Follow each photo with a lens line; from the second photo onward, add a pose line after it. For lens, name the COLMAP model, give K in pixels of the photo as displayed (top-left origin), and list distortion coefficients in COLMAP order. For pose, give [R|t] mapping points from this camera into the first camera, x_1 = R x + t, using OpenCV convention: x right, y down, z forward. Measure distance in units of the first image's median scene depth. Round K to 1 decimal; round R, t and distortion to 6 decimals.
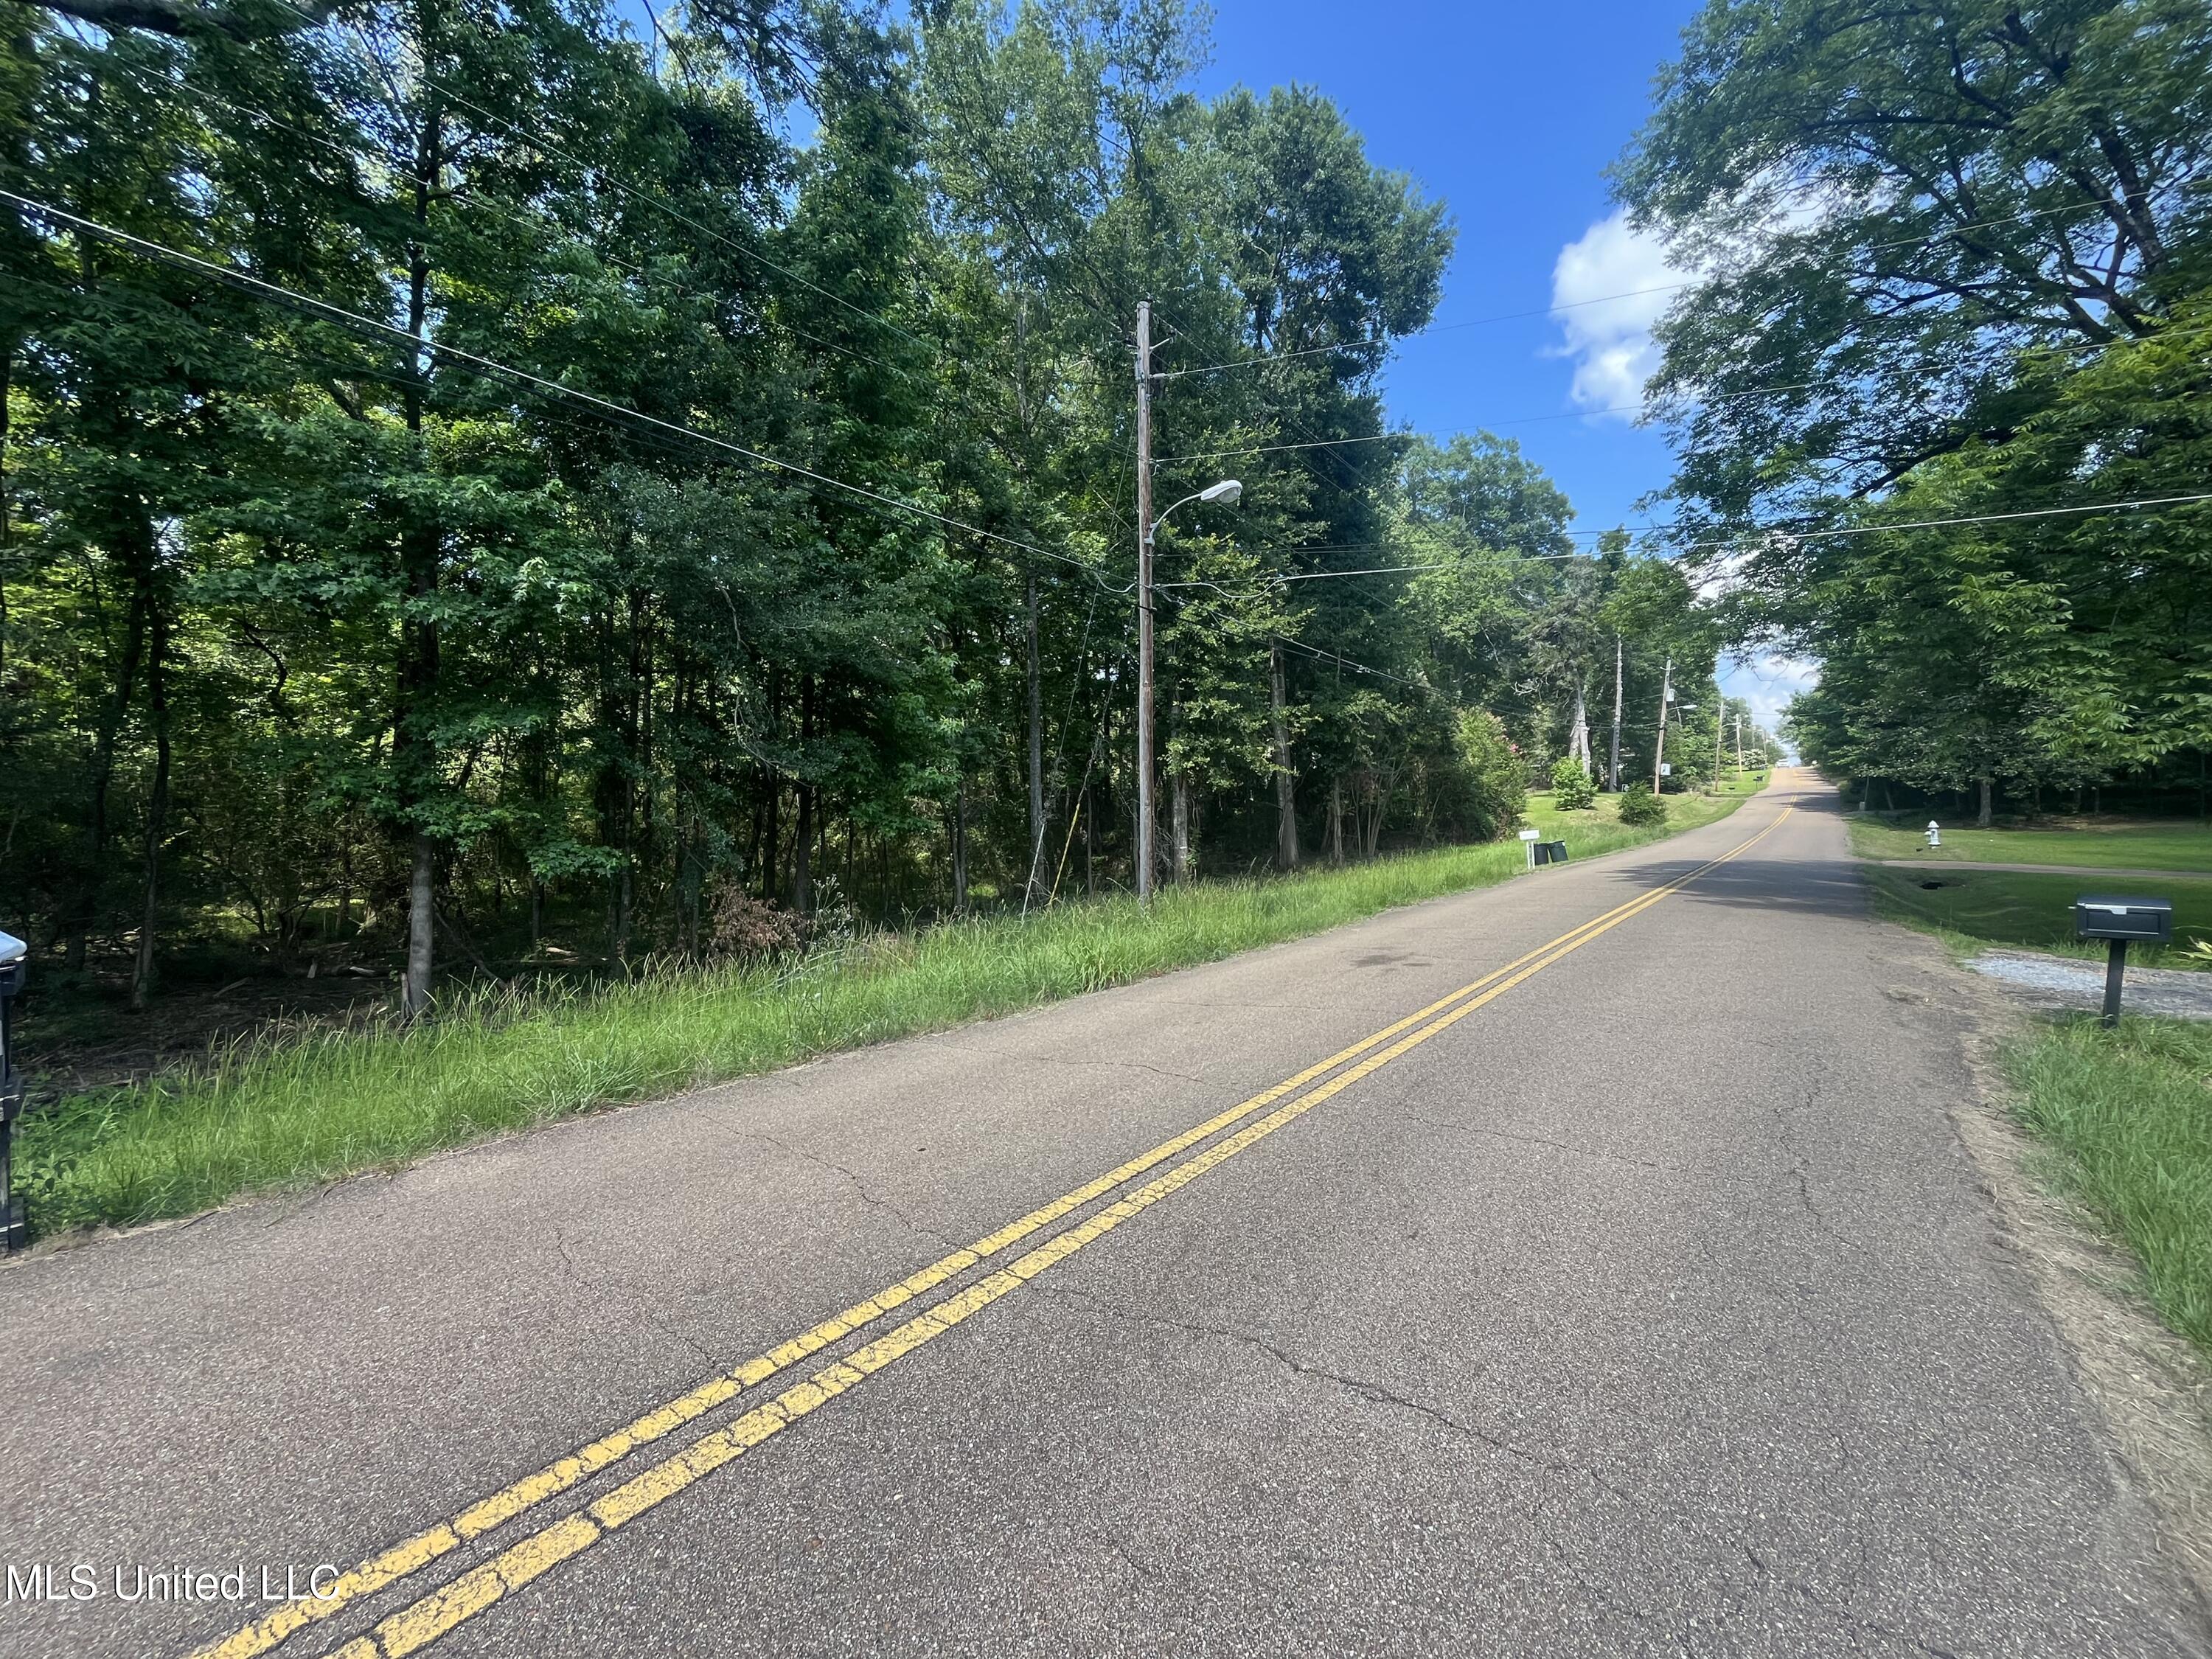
lens RADIAL K [[890.0, 0, 1107.1], [0, 890.0, 824.4], [0, 0, 1]] dist [-0.005401, 0.000682]
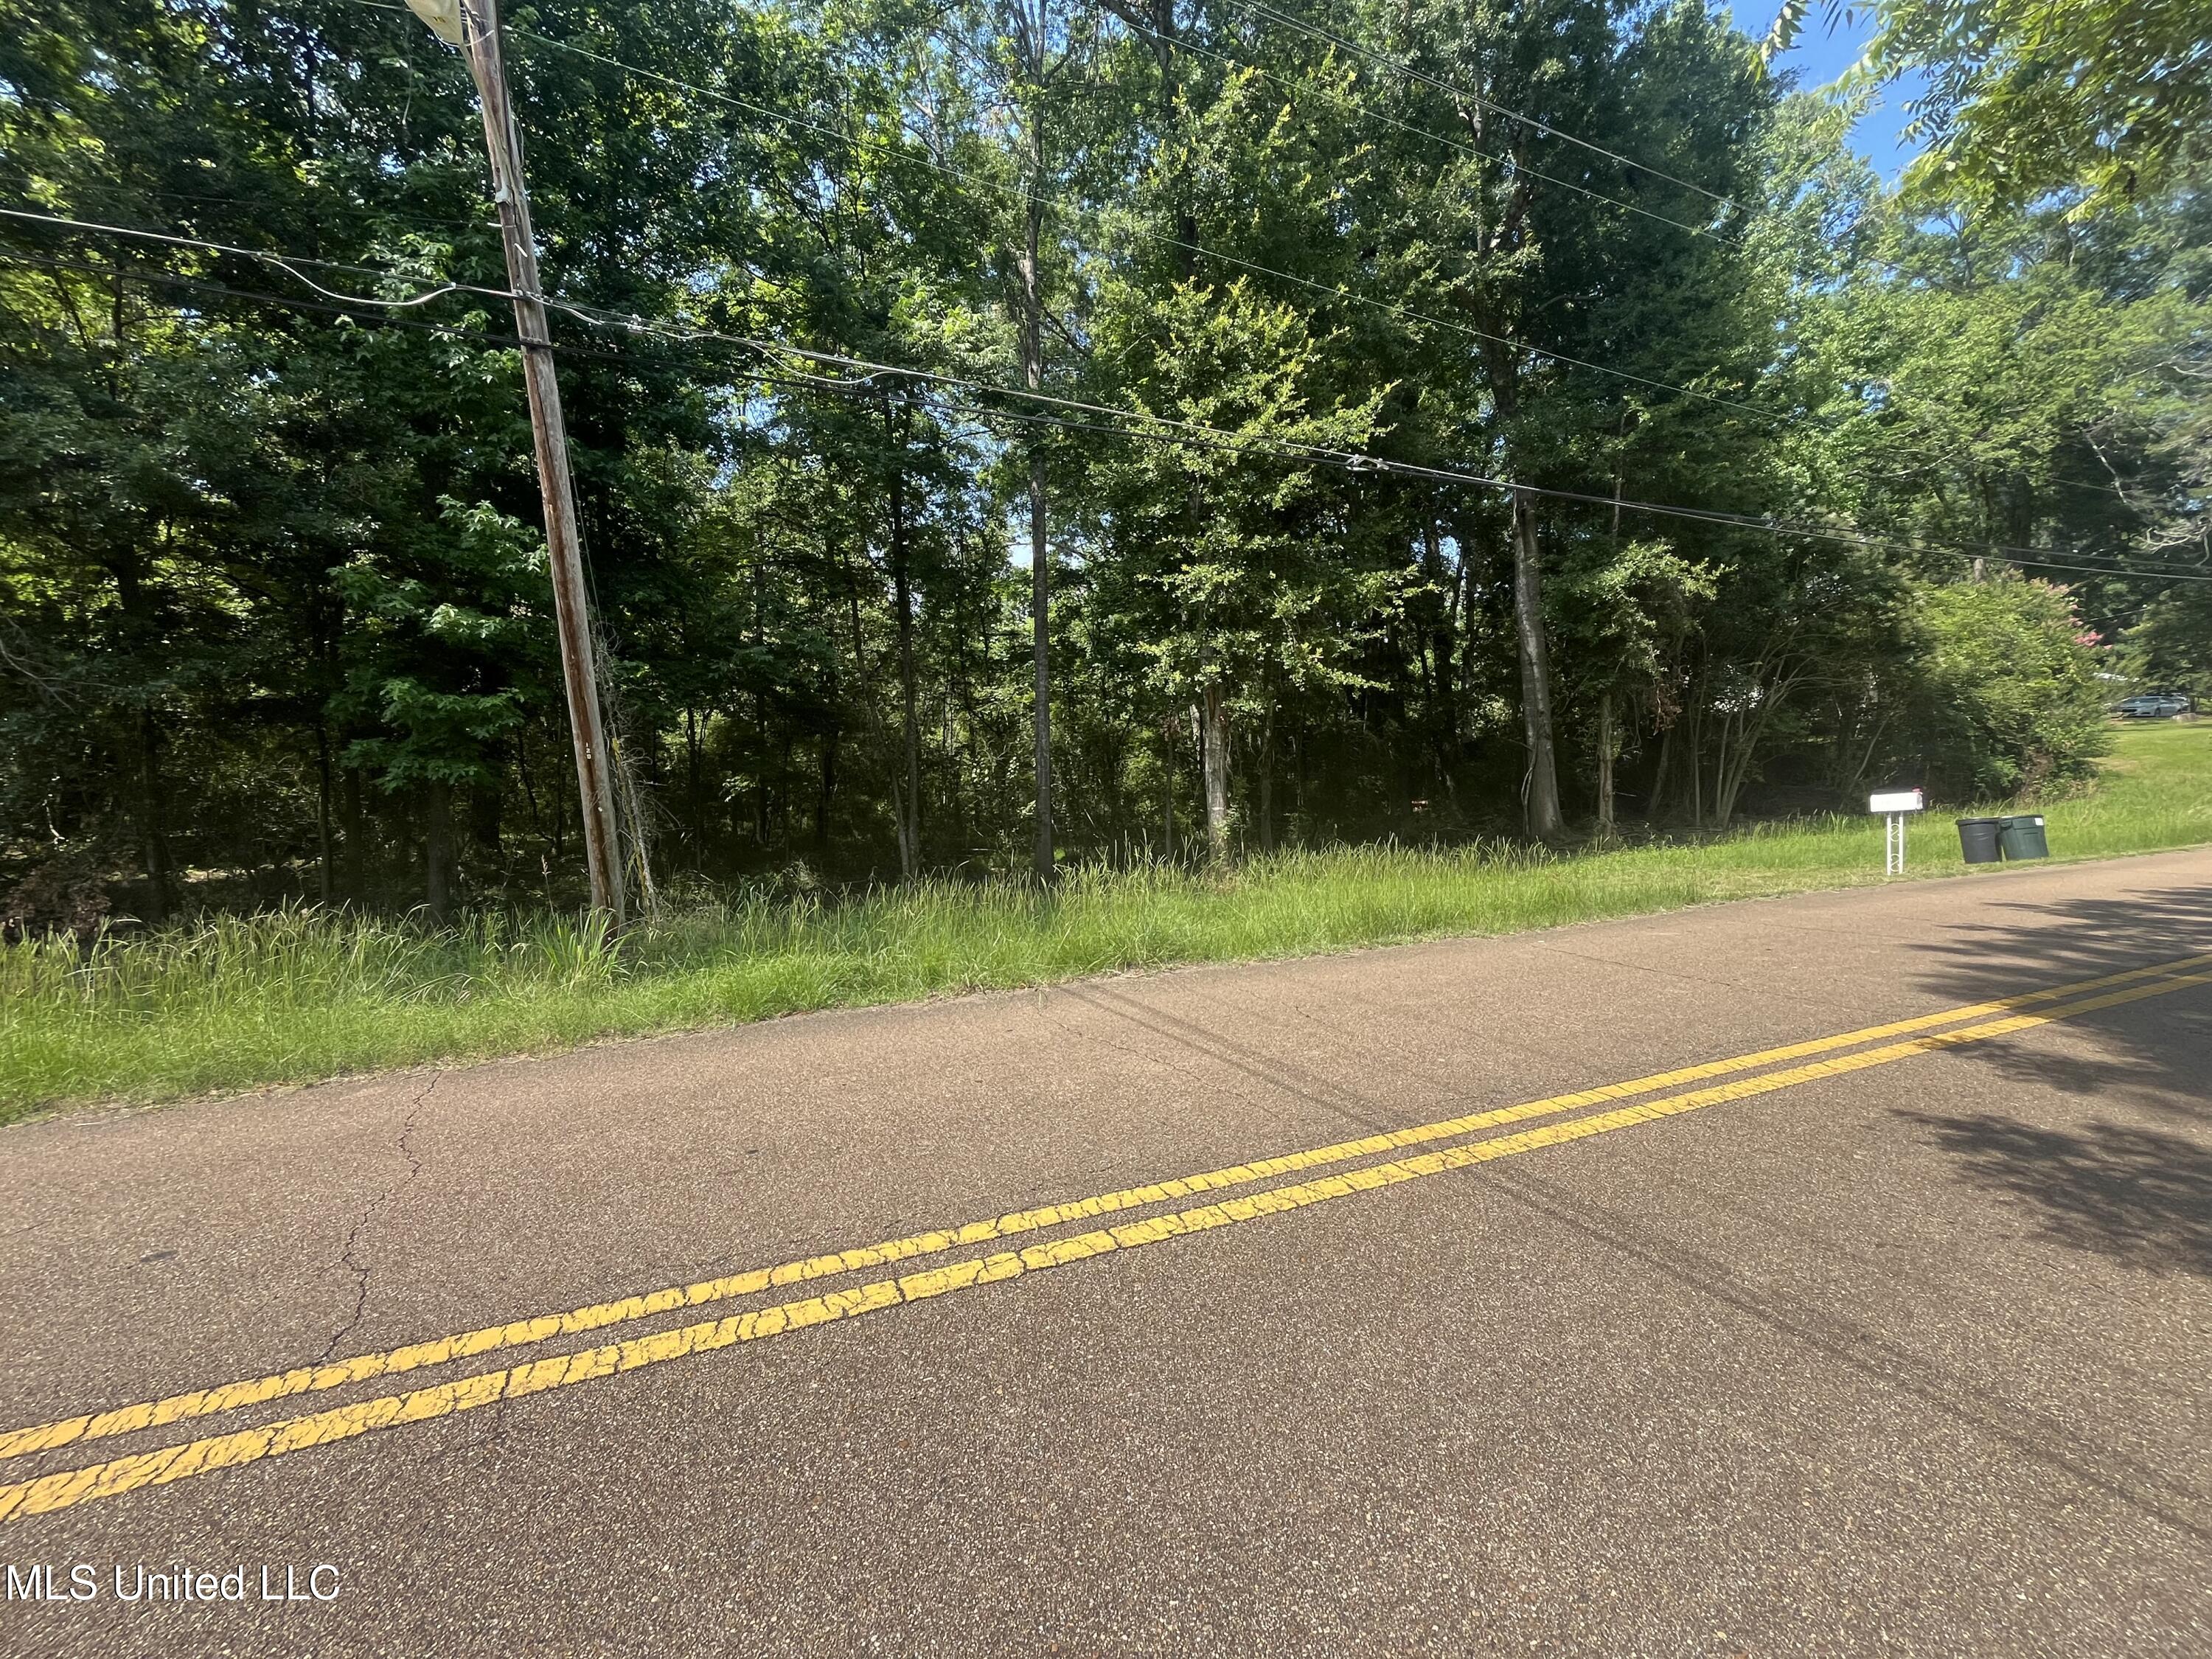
lens RADIAL K [[890.0, 0, 1105.3], [0, 890.0, 828.3], [0, 0, 1]] dist [-0.005401, 0.000682]
pose [[0.880492, 0.034959, -0.472770, 0.263546], [-0.004533, 0.997852, 0.065345, -0.000980], [0.474040, -0.055393, 0.878759, 0.312463]]
